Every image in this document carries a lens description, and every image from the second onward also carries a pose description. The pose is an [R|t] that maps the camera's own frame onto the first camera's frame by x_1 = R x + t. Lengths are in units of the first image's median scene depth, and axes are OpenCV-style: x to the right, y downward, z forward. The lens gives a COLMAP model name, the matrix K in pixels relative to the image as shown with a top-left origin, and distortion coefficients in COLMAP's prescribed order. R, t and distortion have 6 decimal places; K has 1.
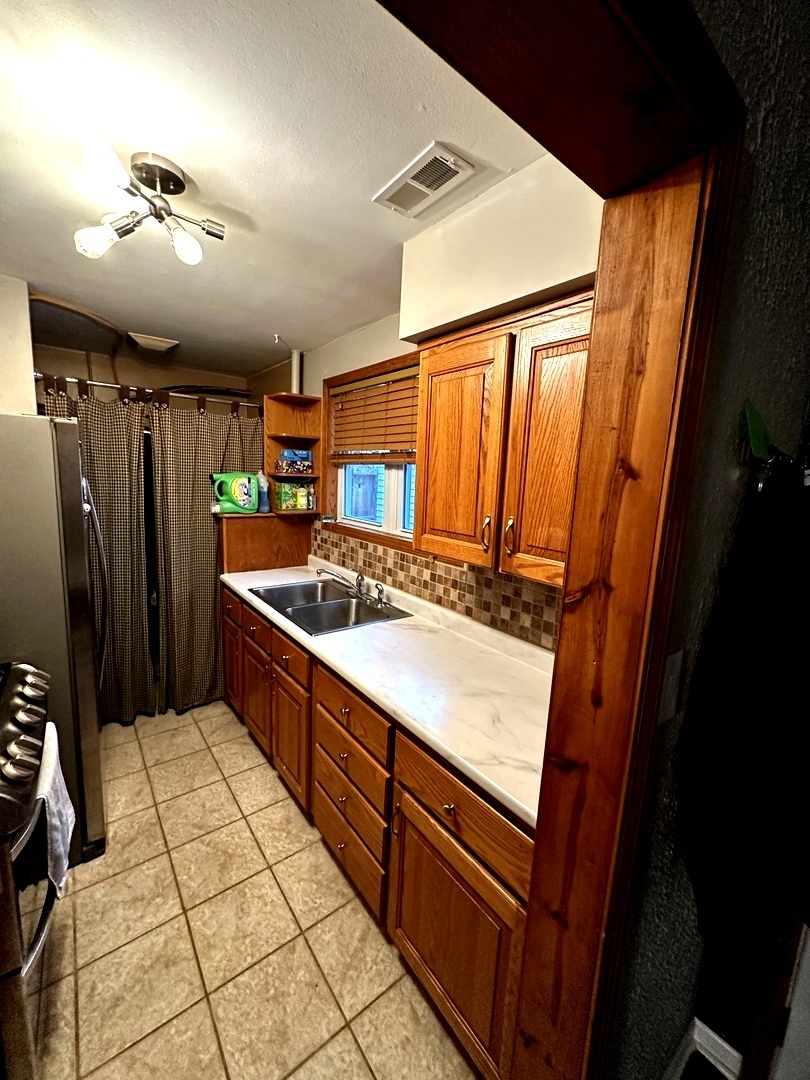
lens RADIAL K [[428.7, 0, 405.0], [0, 428.7, 540.0], [0, 0, 1]] dist [-0.000606, 0.000062]
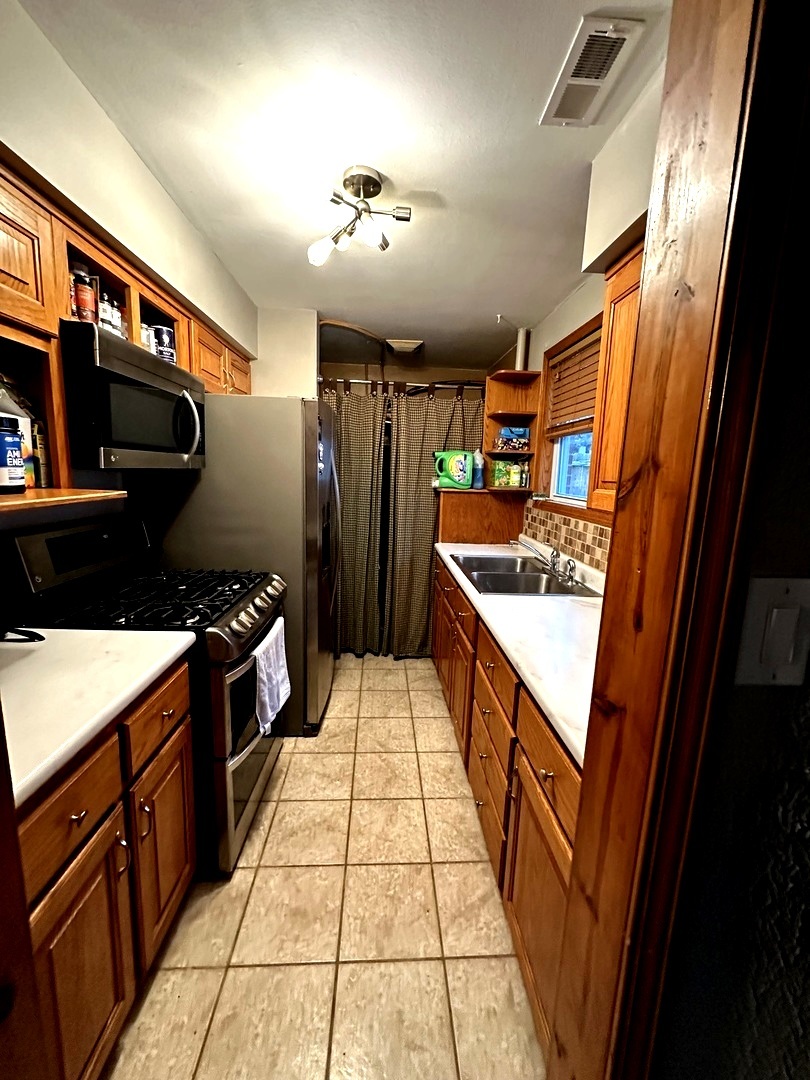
lens RADIAL K [[428.7, 0, 405.0], [0, 428.7, 540.0], [0, 0, 1]] dist [-0.000606, 0.000062]
pose [[0.822925, 0.076044, -0.563037, 0.176971], [-0.082699, 0.996480, 0.013714, 0.086522], [0.562098, 0.035277, 0.826318, 0.049166]]
